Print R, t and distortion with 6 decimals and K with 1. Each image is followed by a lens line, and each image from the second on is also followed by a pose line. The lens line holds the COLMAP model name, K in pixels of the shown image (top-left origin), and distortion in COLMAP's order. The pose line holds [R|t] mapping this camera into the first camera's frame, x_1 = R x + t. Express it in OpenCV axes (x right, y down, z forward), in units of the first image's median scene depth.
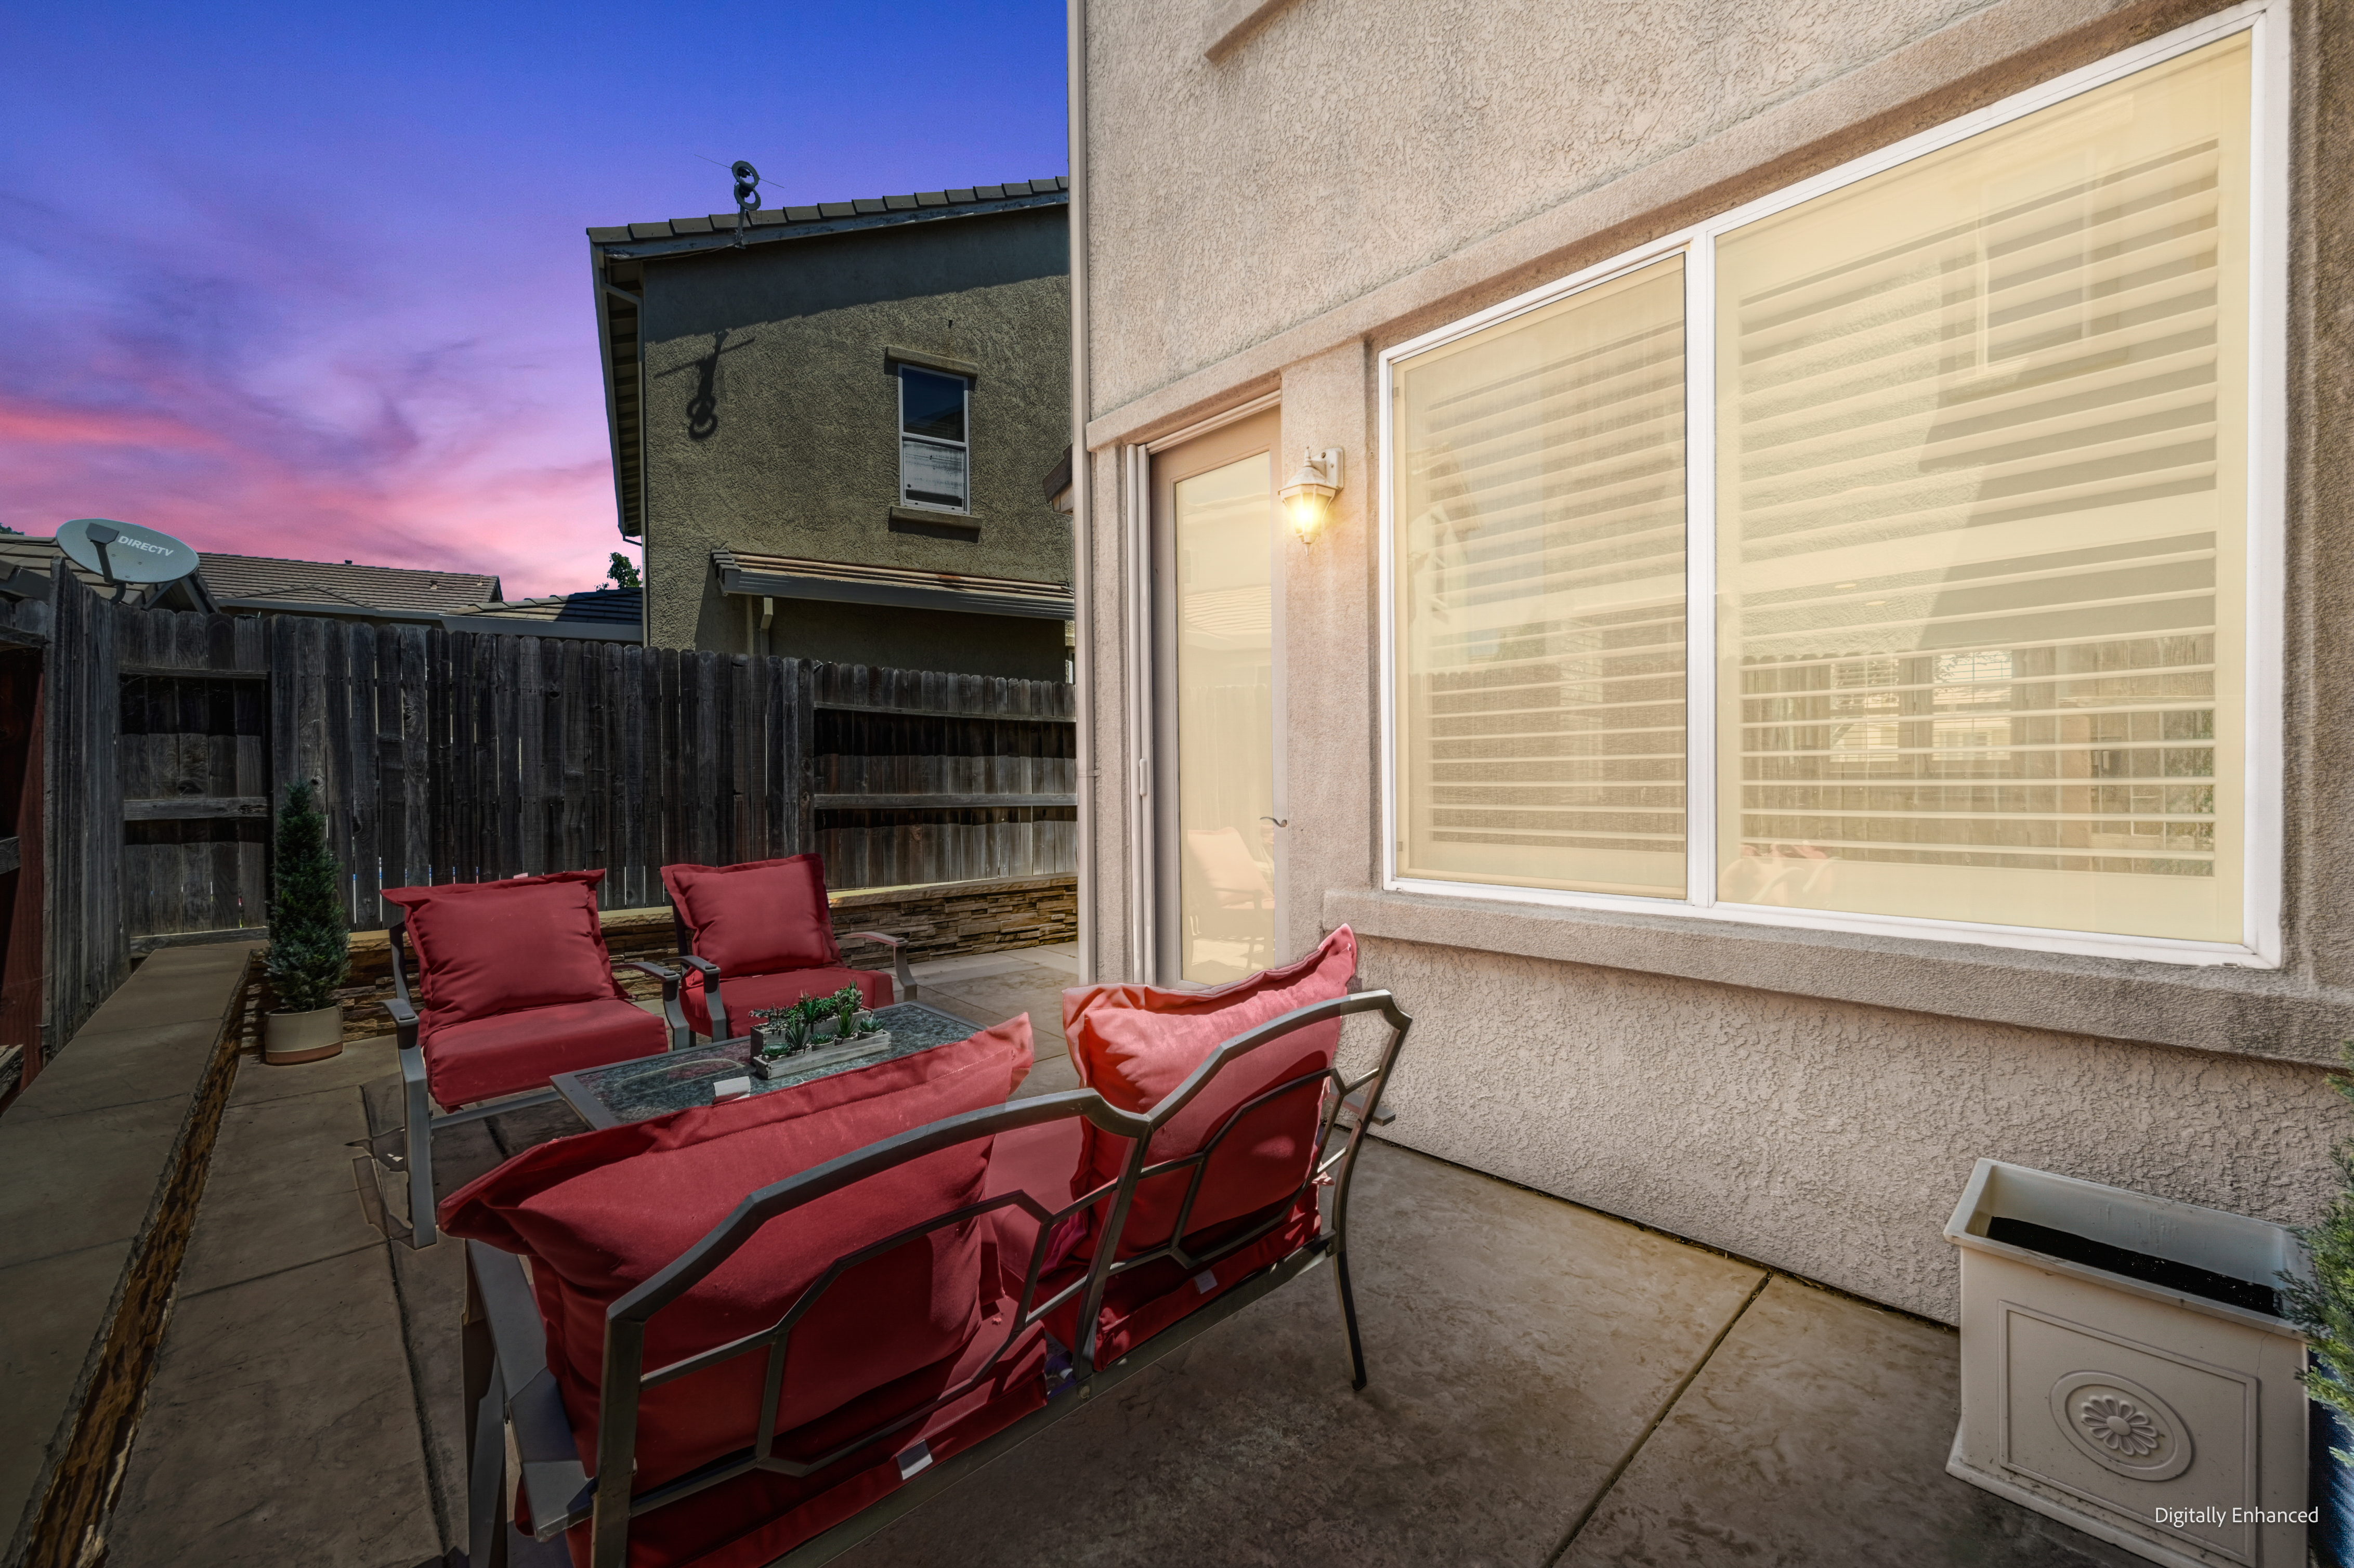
lens RADIAL K [[926.9, 0, 1185.3], [0, 926.9, 787.7], [0, 0, 1]] dist [-0.000888, -0.000038]
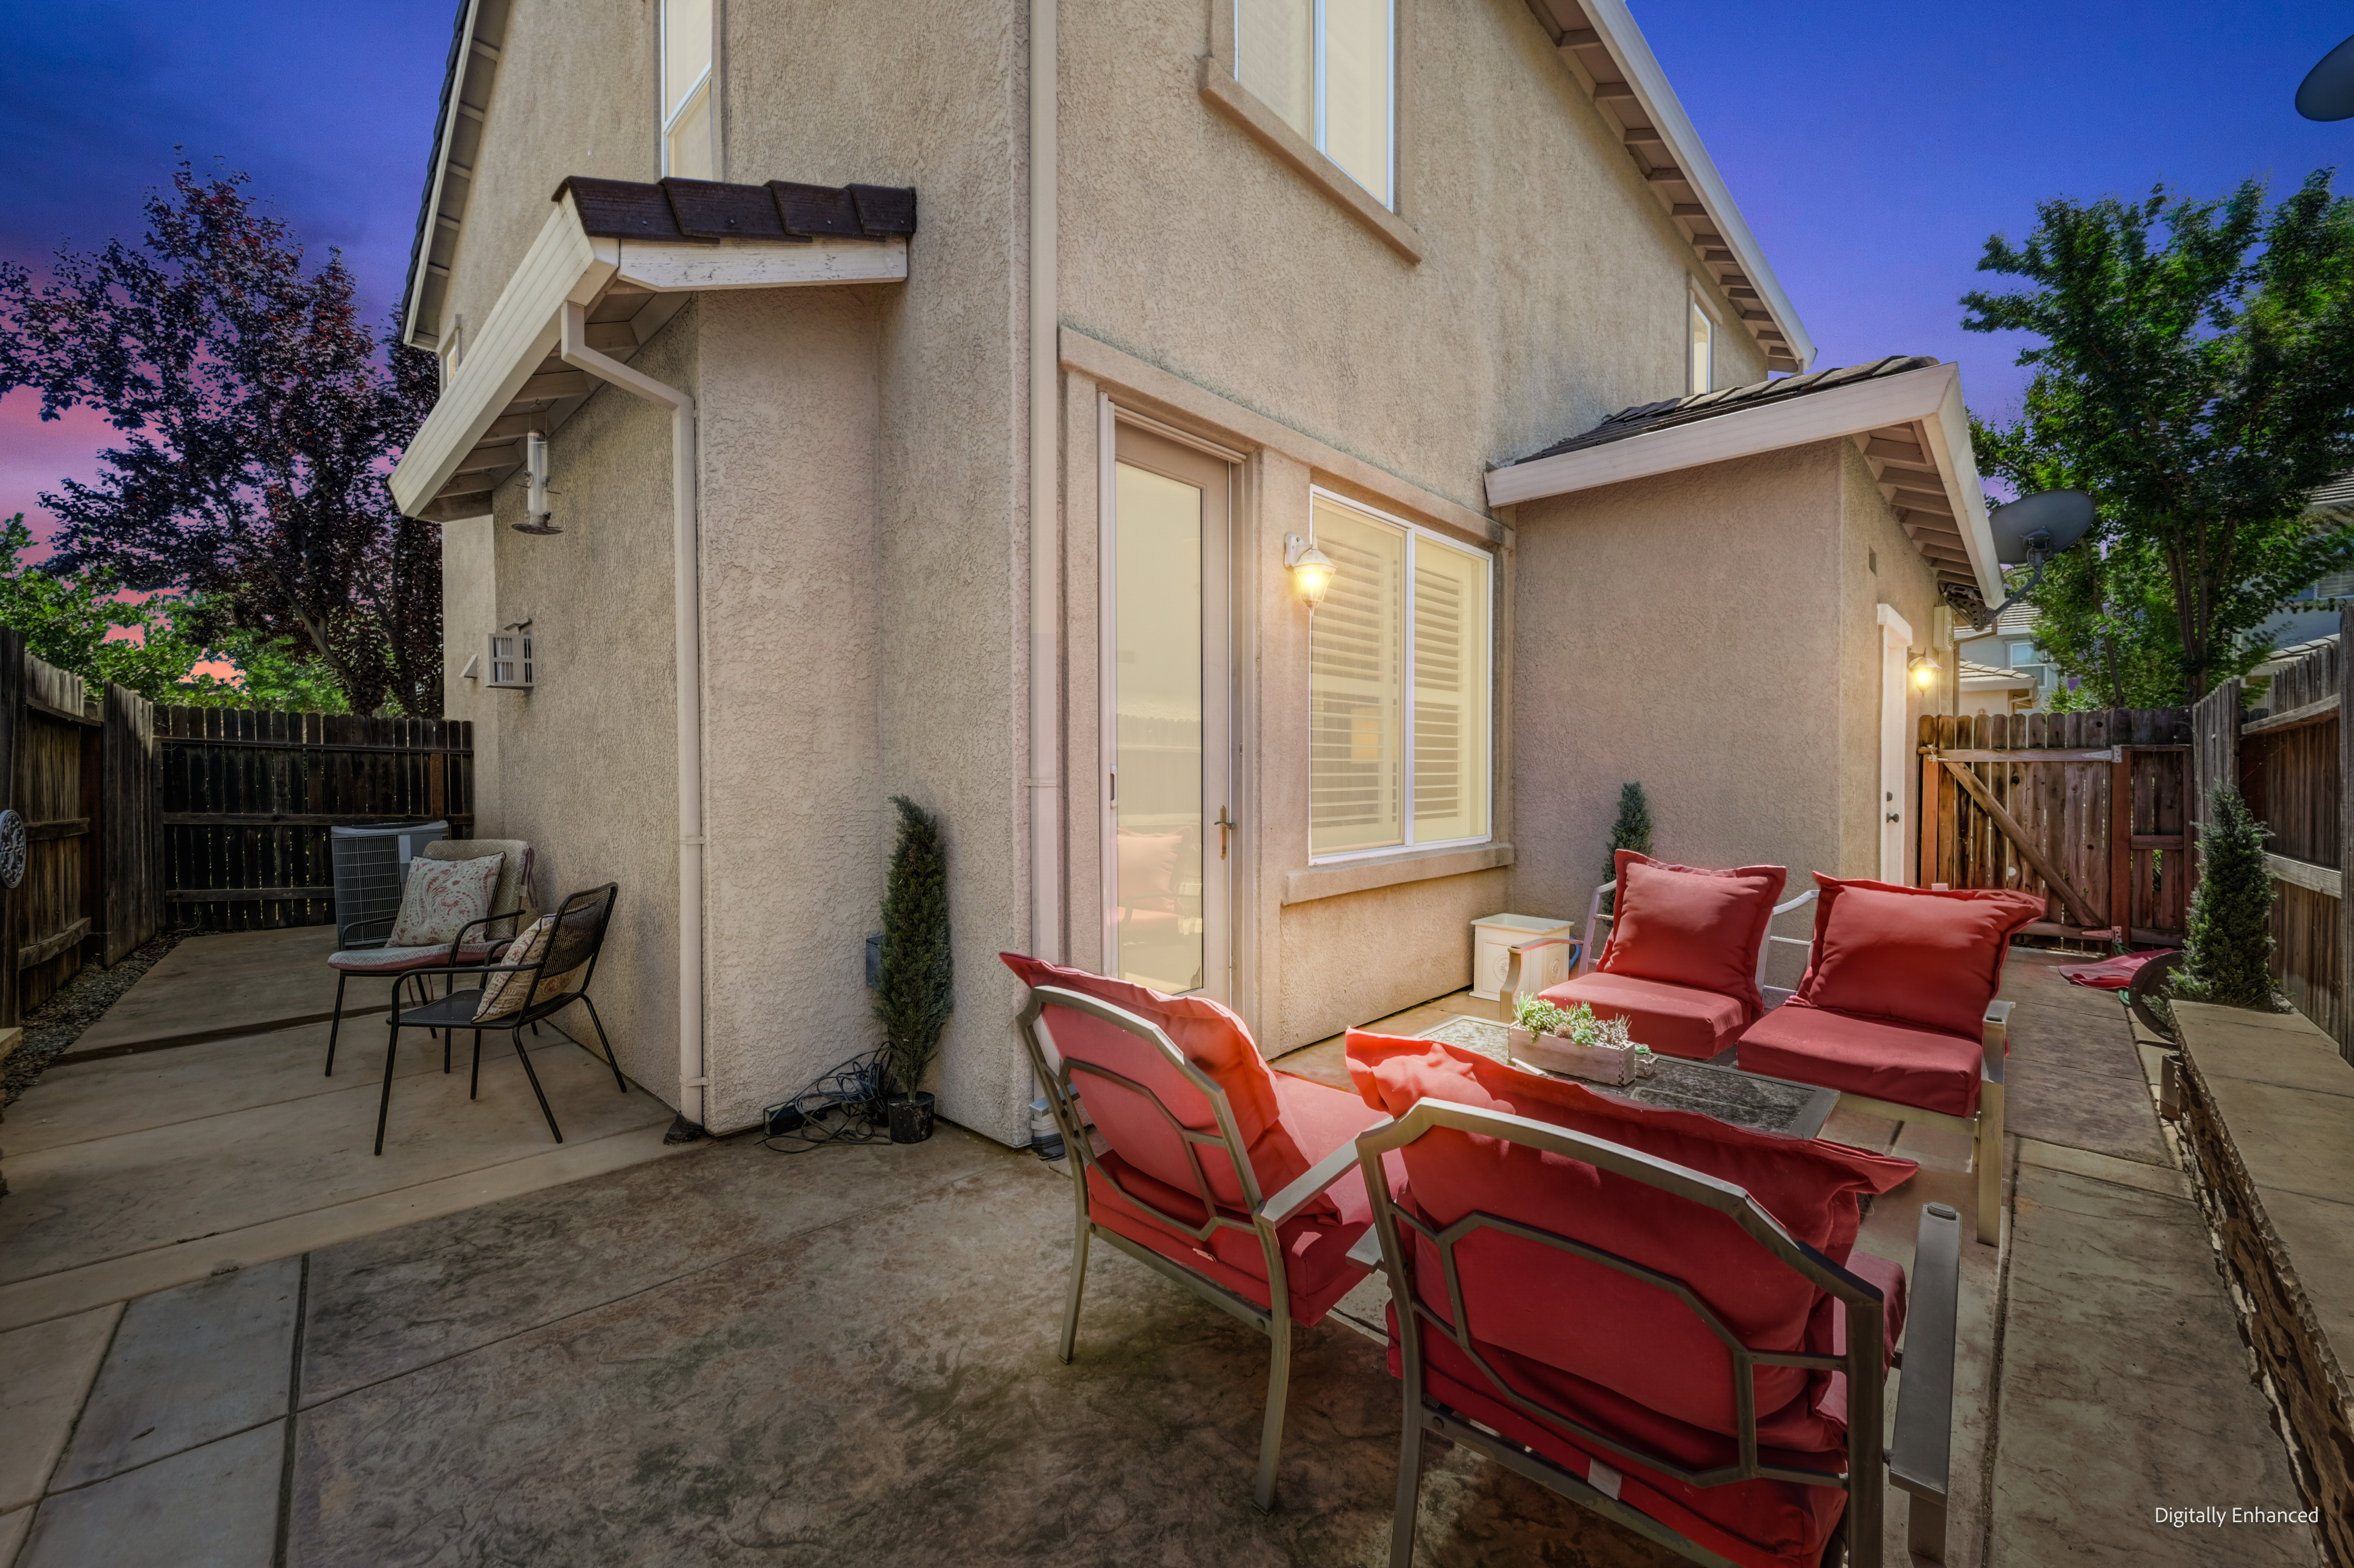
lens RADIAL K [[926.9, 0, 1185.3], [0, 926.9, 787.7], [0, 0, 1]] dist [-0.000888, -0.000038]
pose [[-0.061050, -0.002352, 0.998132, -1.363837], [0.016247, 0.999862, 0.003350, -0.017930], [-0.998002, 0.016421, -0.061004, 1.479072]]
